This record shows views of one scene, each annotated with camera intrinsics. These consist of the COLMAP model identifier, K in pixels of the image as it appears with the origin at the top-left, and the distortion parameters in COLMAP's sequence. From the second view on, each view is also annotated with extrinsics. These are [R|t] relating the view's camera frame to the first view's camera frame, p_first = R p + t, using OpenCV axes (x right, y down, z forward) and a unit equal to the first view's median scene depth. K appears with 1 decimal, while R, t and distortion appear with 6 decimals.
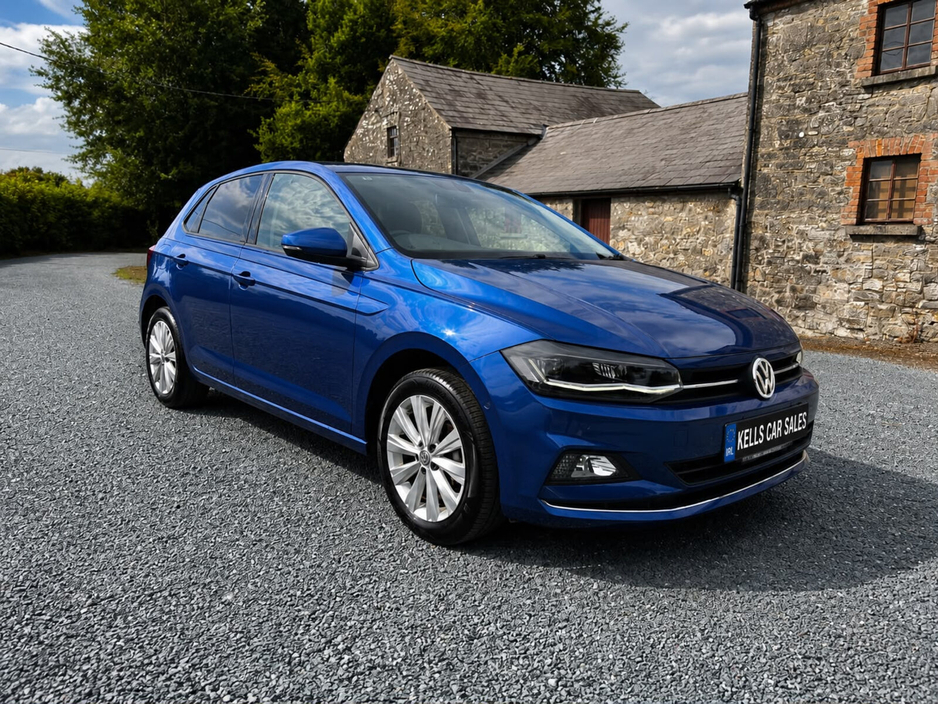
lens RADIAL K [[698.0, 0, 492.4], [0, 698.0, 357.5], [0, 0, 1]] dist [-0.002781, -0.025230]
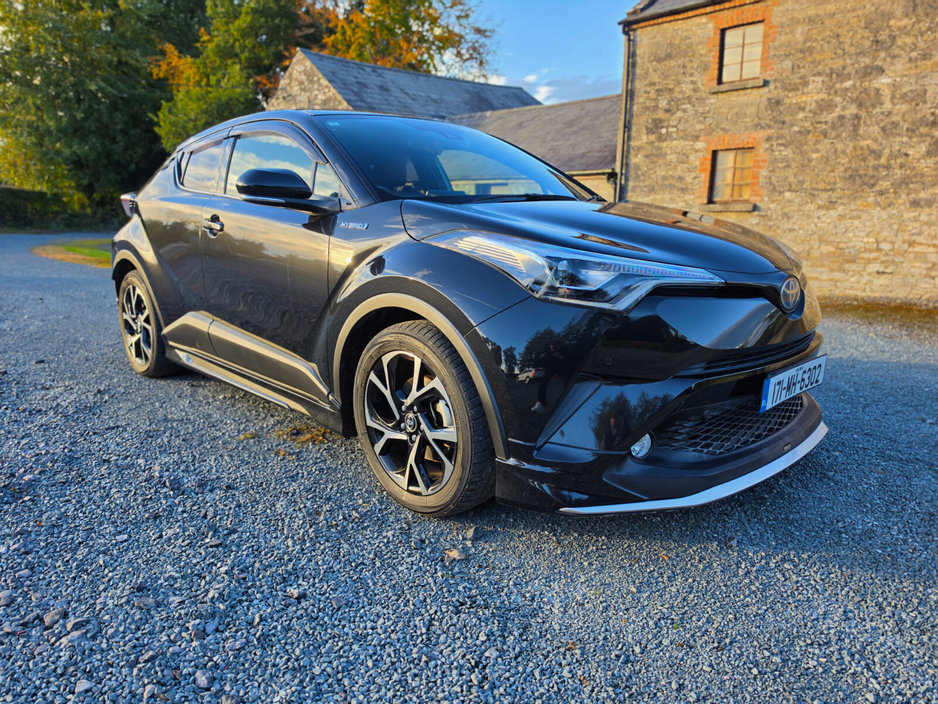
lens RADIAL K [[670.2, 0, 481.9], [0, 670.2, 346.7], [0, 0, 1]] dist [-0.010936, -0.010919]
pose [[0.987570, -0.032083, 0.153871, -0.069912], [0.029477, 0.999381, 0.019189, 0.030932], [-0.154392, -0.014415, 0.987905, -0.128461]]
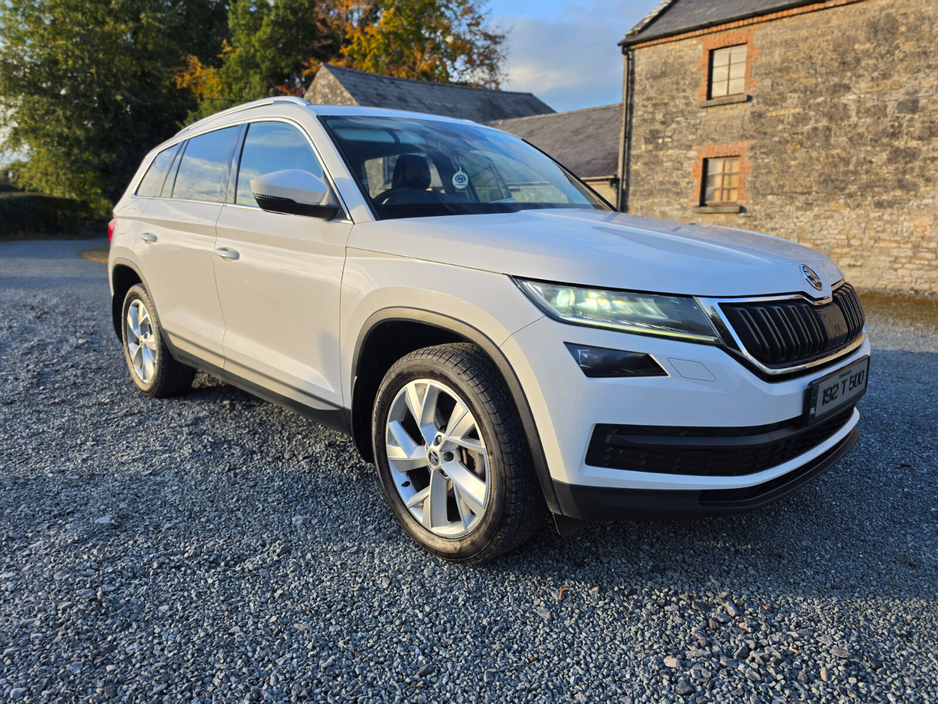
lens RADIAL K [[670.2, 0, 494.4], [0, 670.2, 348.6], [0, 0, 1]] dist [-0.010936, -0.010919]
pose [[0.986695, -0.051412, 0.154237, -0.104331], [0.047389, 0.998436, 0.029650, 0.035226], [-0.155520, -0.021947, 0.987589, -0.262934]]
